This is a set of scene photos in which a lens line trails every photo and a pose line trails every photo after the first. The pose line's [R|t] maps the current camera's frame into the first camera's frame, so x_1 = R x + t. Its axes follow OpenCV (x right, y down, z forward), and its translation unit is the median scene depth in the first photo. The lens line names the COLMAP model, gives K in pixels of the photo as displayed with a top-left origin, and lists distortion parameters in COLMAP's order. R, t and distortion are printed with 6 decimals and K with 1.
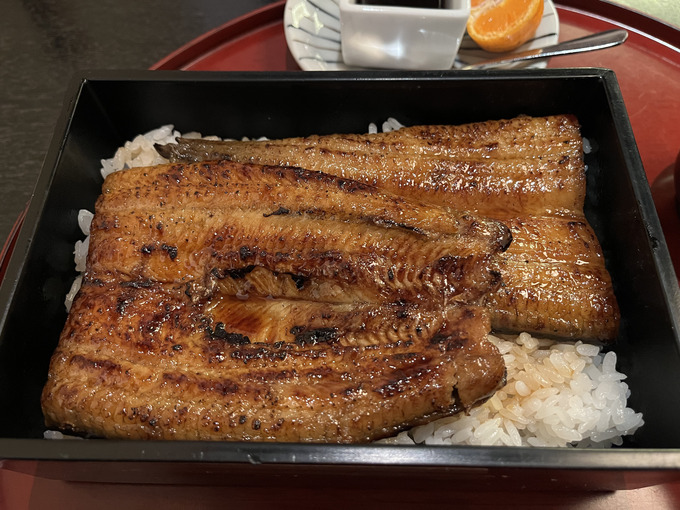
lens RADIAL K [[513.5, 0, 334.4], [0, 513.5, 254.1], [0, 0, 1]] dist [0.008854, -0.024732]
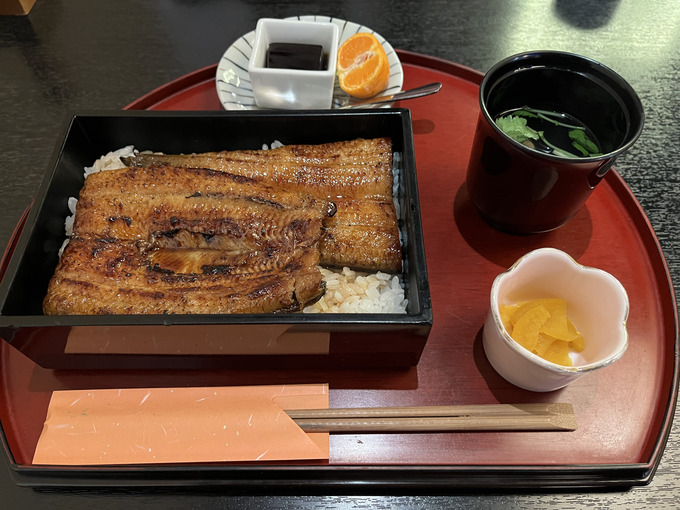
lens RADIAL K [[513.5, 0, 343.3], [0, 513.5, 258.1], [0, 0, 1]] dist [0.008854, -0.024732]
pose [[0.999235, -0.010121, 0.037787, 0.281014], [0.012776, 0.997416, -0.070699, 0.224598], [-0.036974, 0.071128, 0.996782, -0.585976]]
